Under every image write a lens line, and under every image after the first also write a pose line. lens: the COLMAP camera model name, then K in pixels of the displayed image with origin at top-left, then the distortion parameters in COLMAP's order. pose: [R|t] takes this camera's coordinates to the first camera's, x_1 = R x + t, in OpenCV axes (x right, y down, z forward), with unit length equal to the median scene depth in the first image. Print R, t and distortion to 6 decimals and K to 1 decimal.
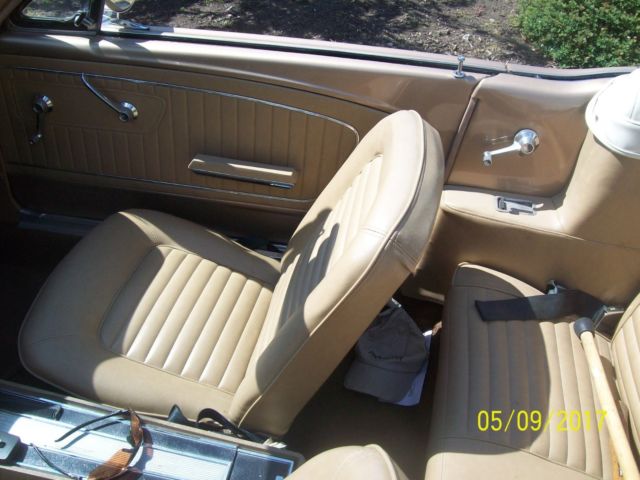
lens RADIAL K [[671.6, 0, 322.6], [0, 671.6, 239.9], [0, 0, 1]] dist [-0.191509, 0.179516]
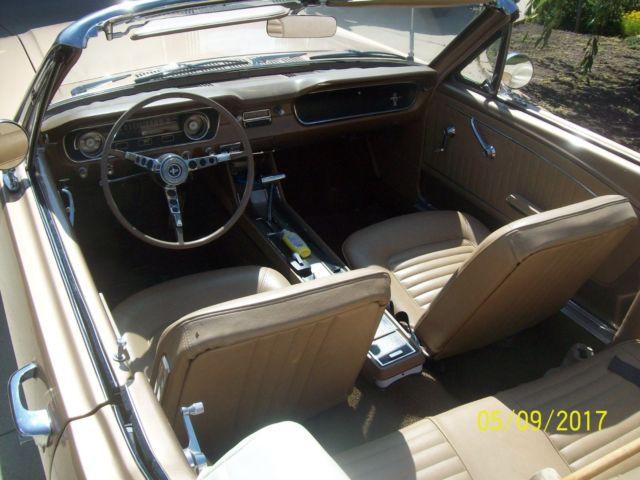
lens RADIAL K [[671.6, 0, 322.6], [0, 671.6, 239.9], [0, 0, 1]] dist [-0.191509, 0.179516]
pose [[0.621097, 0.373716, -0.688893, 0.592296], [-0.487267, 0.872589, 0.034055, 0.117535], [0.613848, 0.314523, 0.724062, -0.263402]]
